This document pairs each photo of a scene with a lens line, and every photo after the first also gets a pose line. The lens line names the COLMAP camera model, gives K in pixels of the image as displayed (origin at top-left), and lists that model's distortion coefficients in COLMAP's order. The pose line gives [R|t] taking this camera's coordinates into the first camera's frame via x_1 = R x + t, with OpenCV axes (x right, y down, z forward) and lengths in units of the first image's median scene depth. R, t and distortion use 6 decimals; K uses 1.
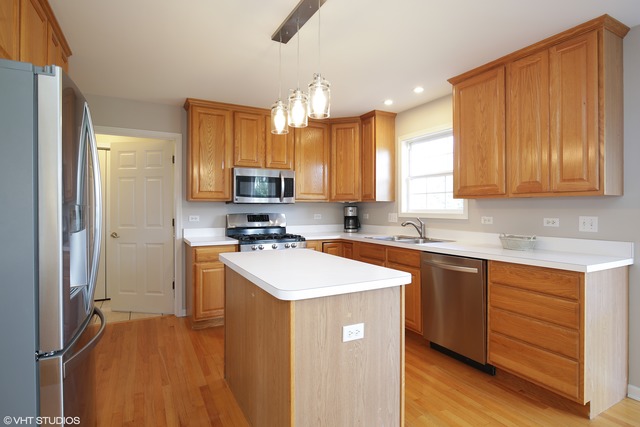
lens RADIAL K [[324.2, 0, 320.0], [0, 324.2, 213.5], [0, 0, 1]] dist [-0.002884, -0.000348]
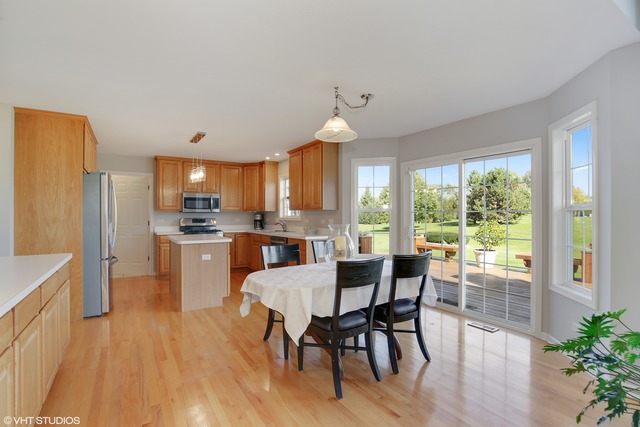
lens RADIAL K [[304.5, 0, 314.2], [0, 304.5, 216.4], [0, 0, 1]] dist [-0.001022, -0.000276]
pose [[0.998707, -0.001276, 0.050828, 0.379910], [0.001858, 0.999933, -0.011403, 0.011996], [-0.050810, 0.011482, 0.998642, -0.733016]]
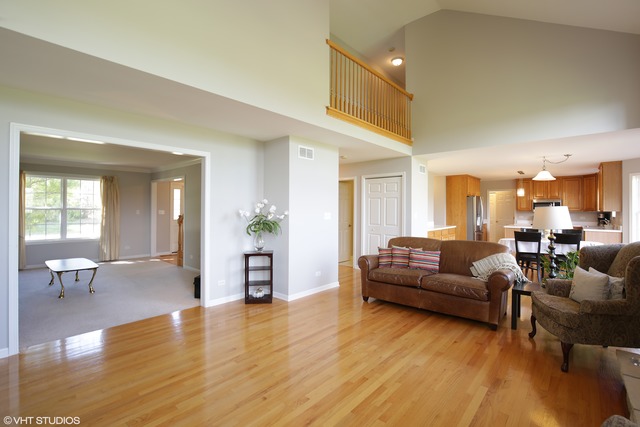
lens RADIAL K [[296.0, 0, 320.0], [0, 296.0, 213.5], [0, 0, 1]] dist [-0.022218, 0.000169]
pose [[0.326824, 0.011648, -0.945013, 1.572859], [-0.021645, 0.999754, 0.004837, 0.011058], [0.944837, 0.018874, 0.326996, -1.637307]]
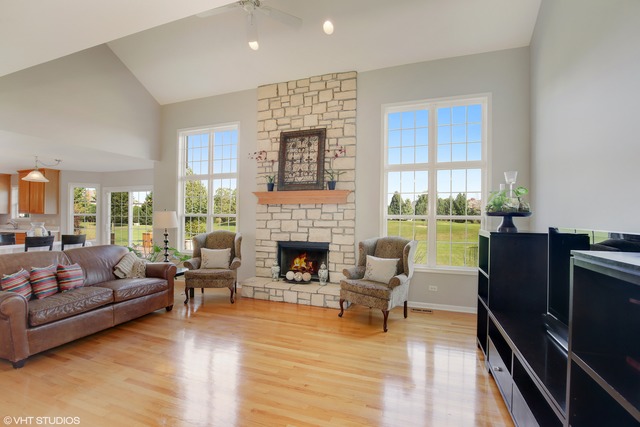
lens RADIAL K [[296.0, 0, 320.0], [0, 296.0, 213.5], [0, 0, 1]] dist [-0.022218, 0.000169]
pose [[0.758494, 0.007794, 0.651634, 0.610221], [0.008164, 0.999736, -0.021461, 0.022279], [-0.651629, 0.021598, 0.758230, -2.050499]]
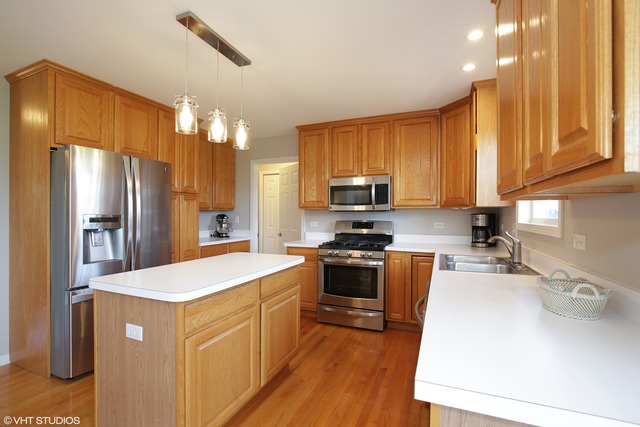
lens RADIAL K [[296.0, 0, 320.0], [0, 296.0, 213.5], [0, 0, 1]] dist [-0.022218, 0.000169]
pose [[0.628731, -0.001358, -0.777622, 0.492252], [-0.012987, 0.999841, -0.012246, -0.010588], [0.777514, 0.017798, 0.628613, 0.336912]]
